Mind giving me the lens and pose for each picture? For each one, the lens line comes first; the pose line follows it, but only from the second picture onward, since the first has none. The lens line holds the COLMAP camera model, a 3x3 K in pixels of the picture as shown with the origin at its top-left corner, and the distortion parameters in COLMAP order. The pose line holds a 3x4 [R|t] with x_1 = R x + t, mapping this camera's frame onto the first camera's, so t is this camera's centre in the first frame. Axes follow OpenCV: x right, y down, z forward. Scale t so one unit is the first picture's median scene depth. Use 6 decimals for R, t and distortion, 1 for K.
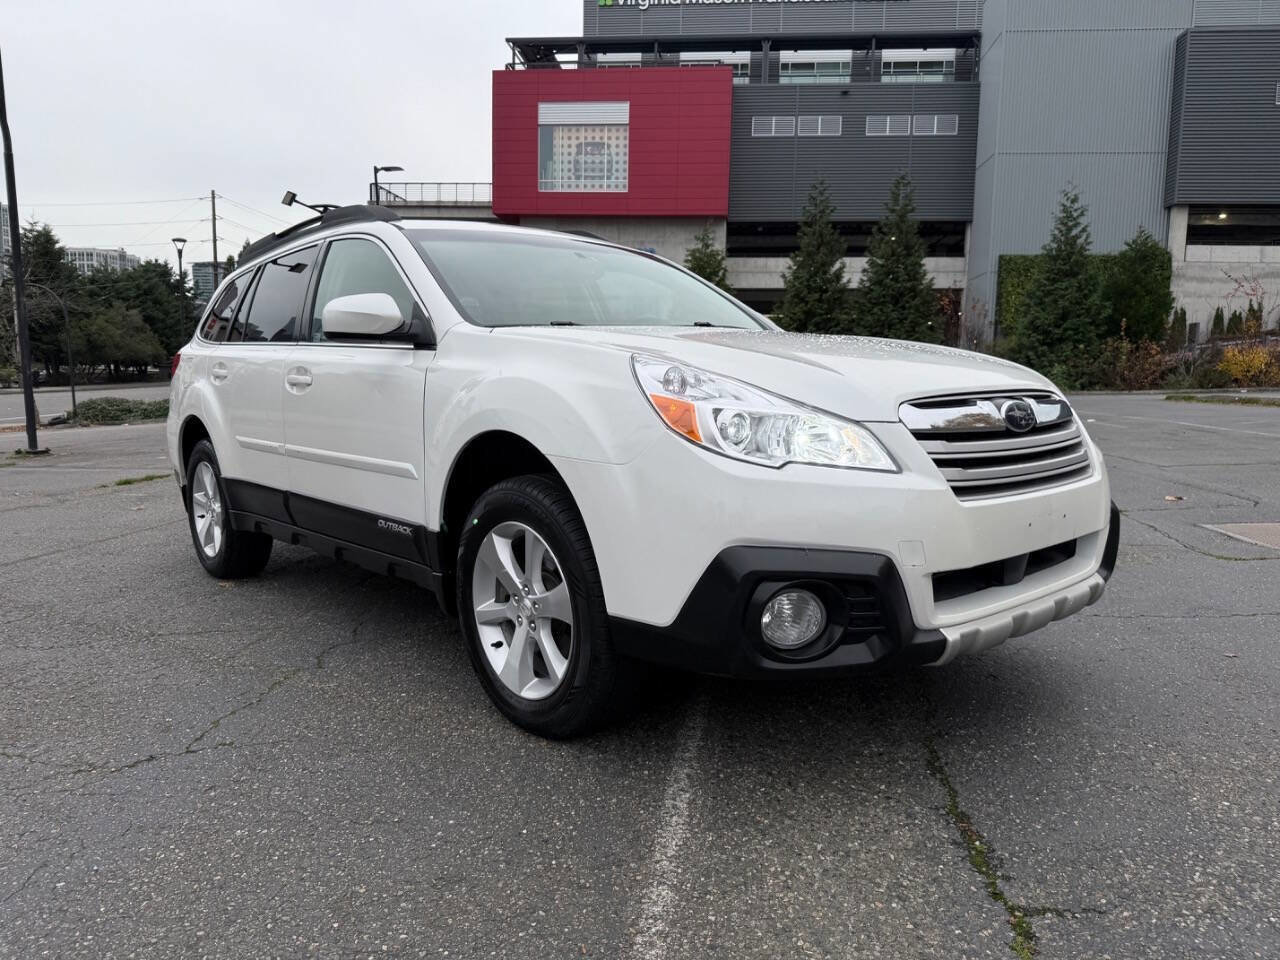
lens RADIAL K [[928.4, 0, 640.0], [0, 928.4, 480.0], [0, 0, 1]] dist [0.022506, -0.034154]
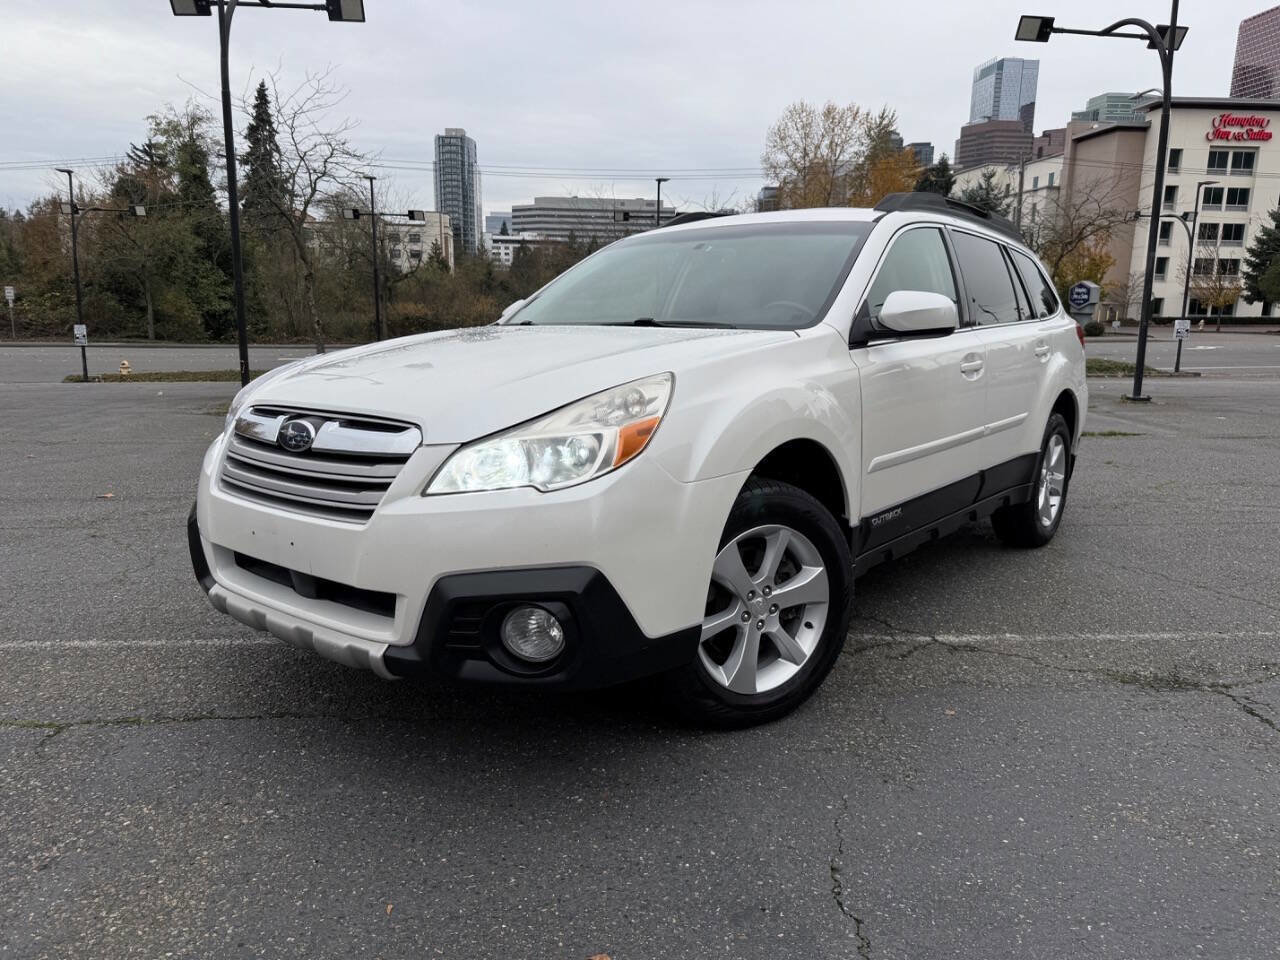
lens RADIAL K [[935.3, 0, 640.0], [0, 935.3, 480.0], [0, 0, 1]] dist [0.005159, -0.010459]
pose [[0.163467, 0.187081, -0.968648, 1.342847], [-0.119879, 0.978346, 0.168724, -0.219112], [0.979238, 0.088540, 0.182355, 1.080119]]
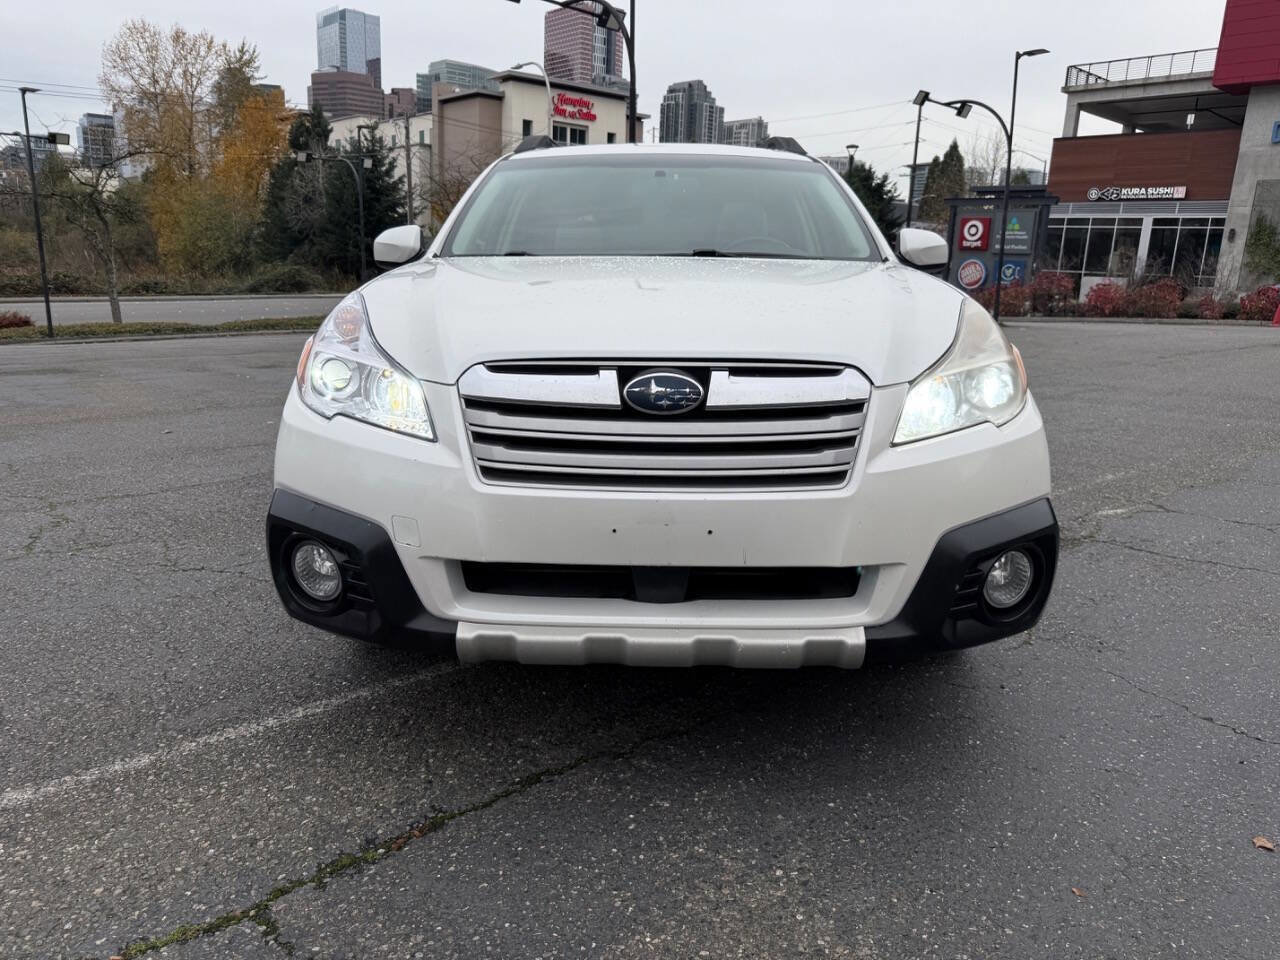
lens RADIAL K [[928.4, 0, 640.0], [0, 928.4, 480.0], [0, 0, 1]] dist [0.022506, -0.034154]
pose [[0.740876, 0.169067, -0.650015, 0.820665], [-0.101152, 0.984848, 0.140865, -0.094879], [0.663982, -0.038613, 0.746751, 0.375700]]
